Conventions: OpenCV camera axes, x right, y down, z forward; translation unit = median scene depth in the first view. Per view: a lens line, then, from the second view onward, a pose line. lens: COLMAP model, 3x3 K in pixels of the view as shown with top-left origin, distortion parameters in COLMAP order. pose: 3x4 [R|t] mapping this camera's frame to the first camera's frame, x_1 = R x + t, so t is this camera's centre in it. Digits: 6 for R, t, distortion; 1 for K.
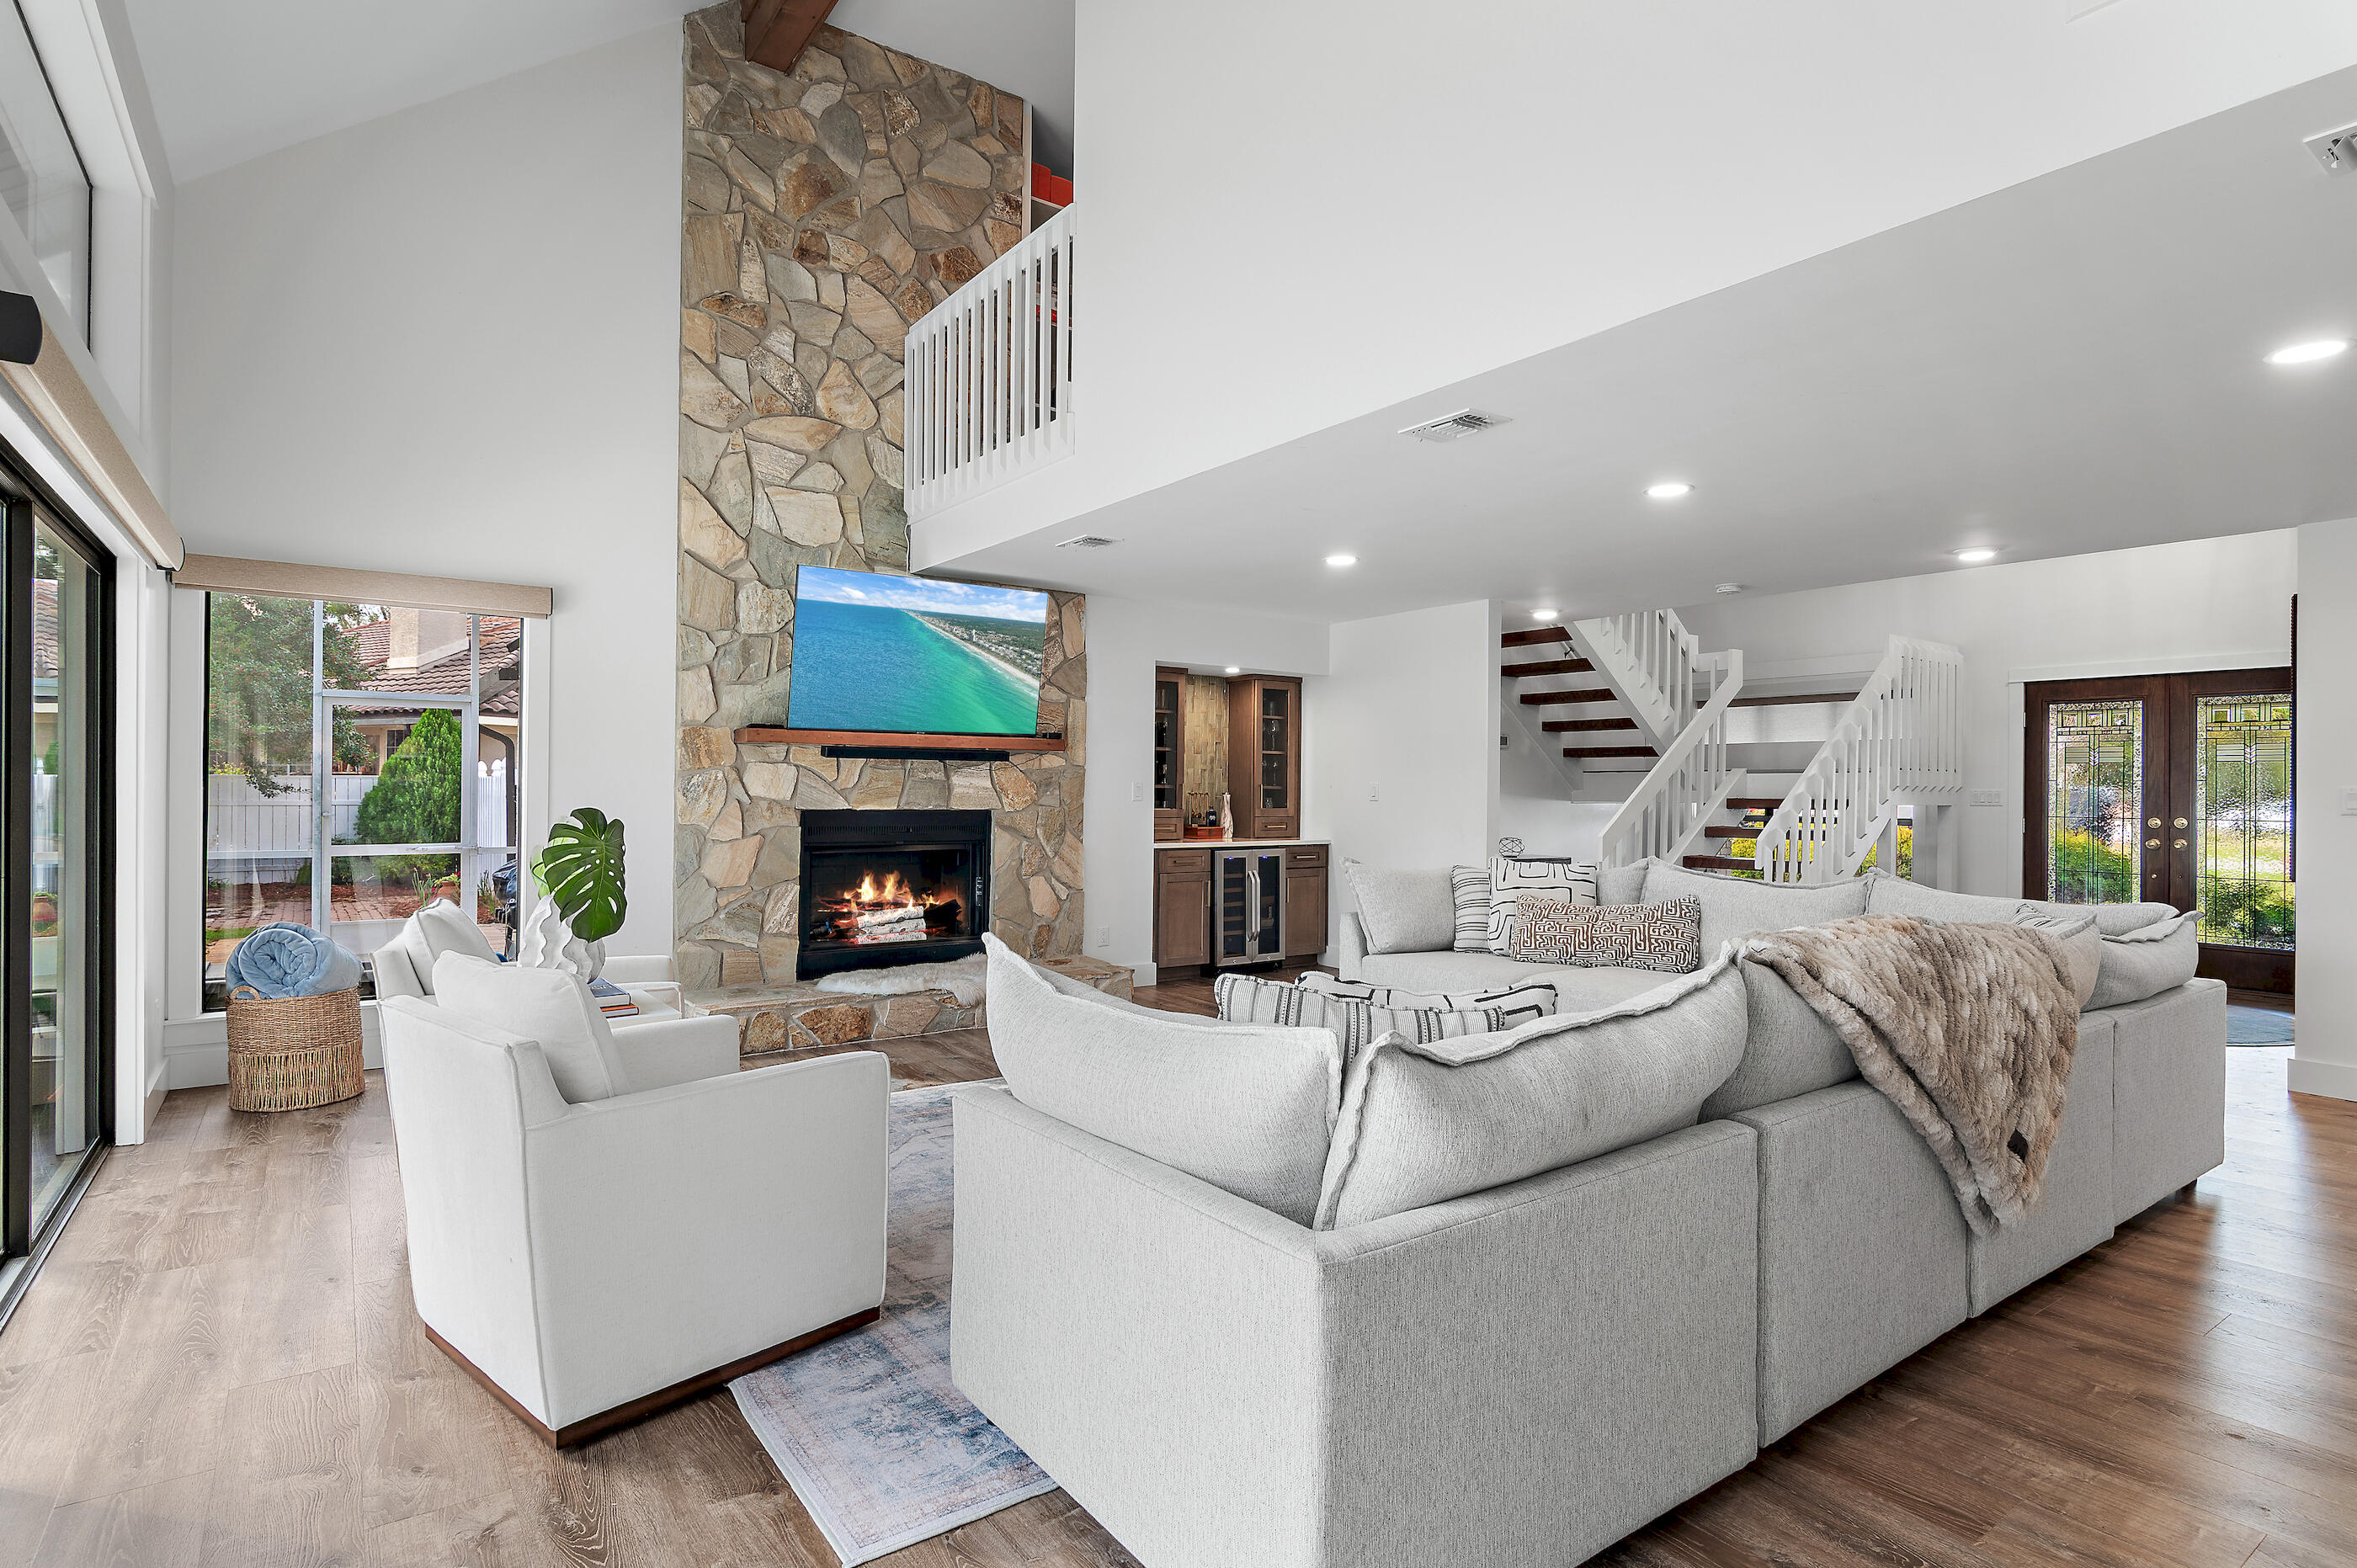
lens RADIAL K [[1188.3, 0, 1178.5], [0, 1188.3, 784.0], [0, 0, 1]] dist [0.000742, -0.000257]
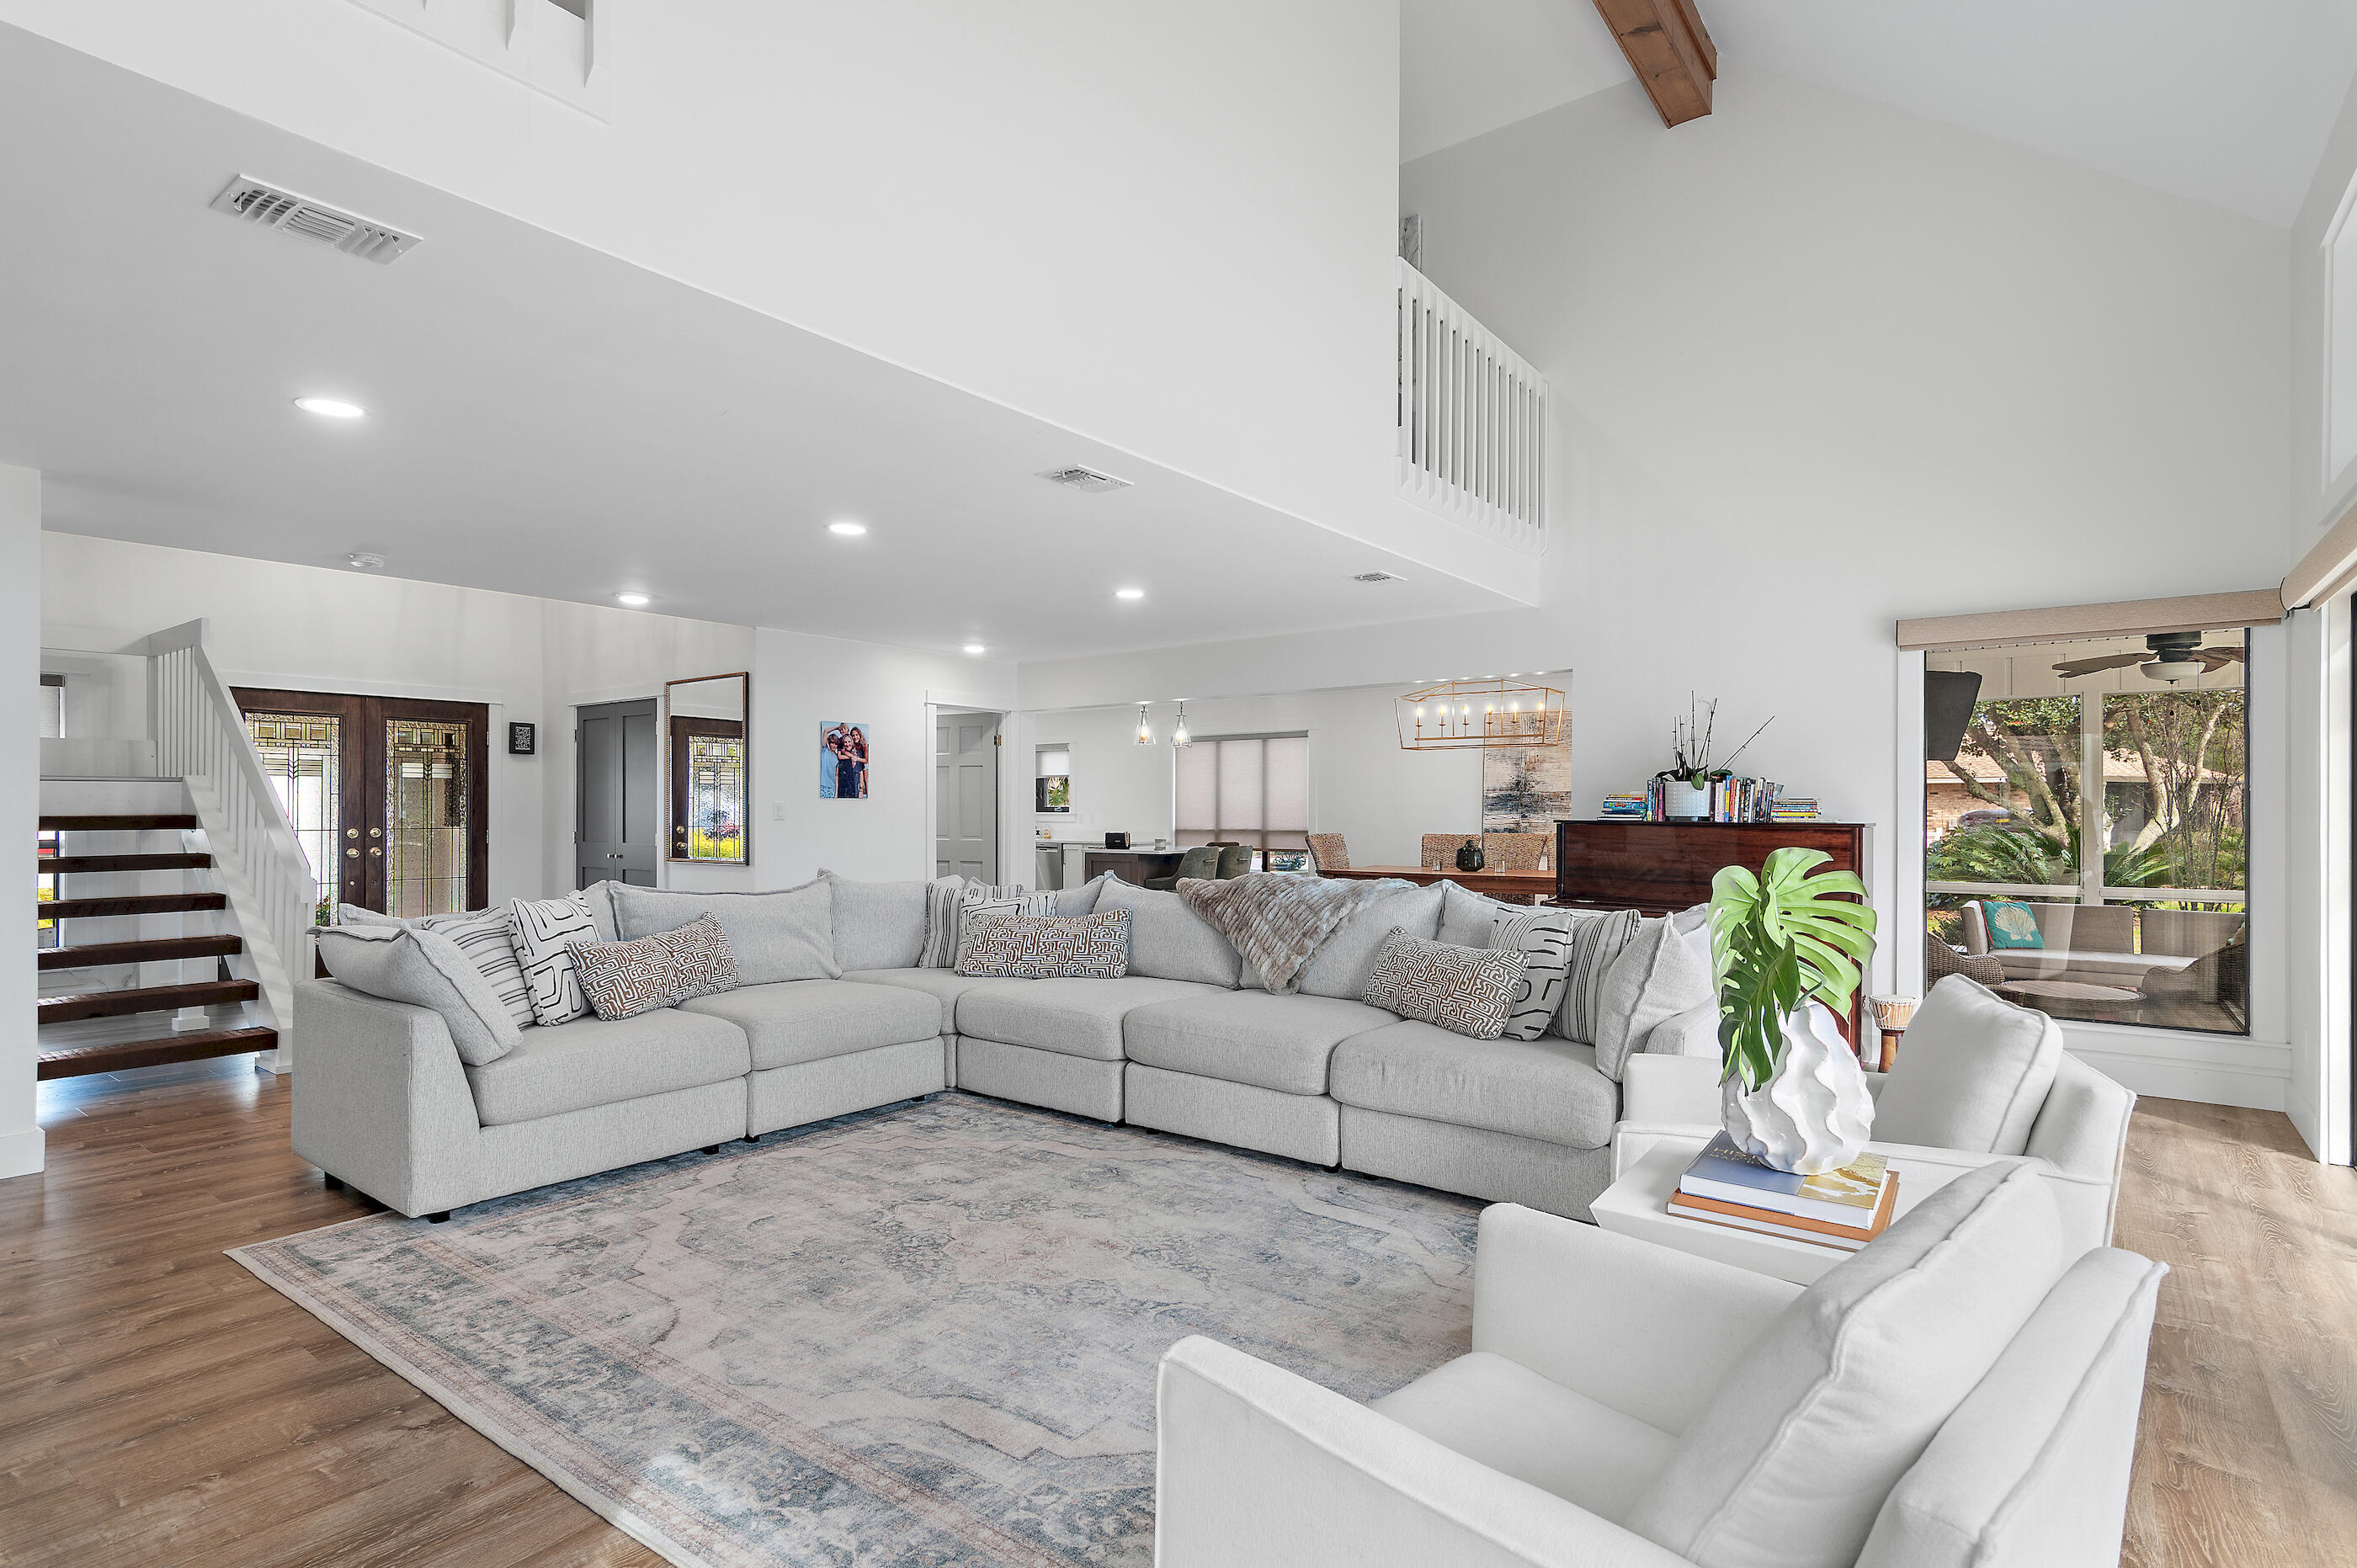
lens RADIAL K [[1157.4, 0, 1181.2], [0, 1157.4, 799.3], [0, 0, 1]] dist [0.004465, 0.000441]
pose [[-0.299562, -0.000686, 0.954076, -0.438672], [-0.006080, 0.999981, -0.001190, -0.001415], [-0.954057, -0.006157, -0.299561, 0.661758]]
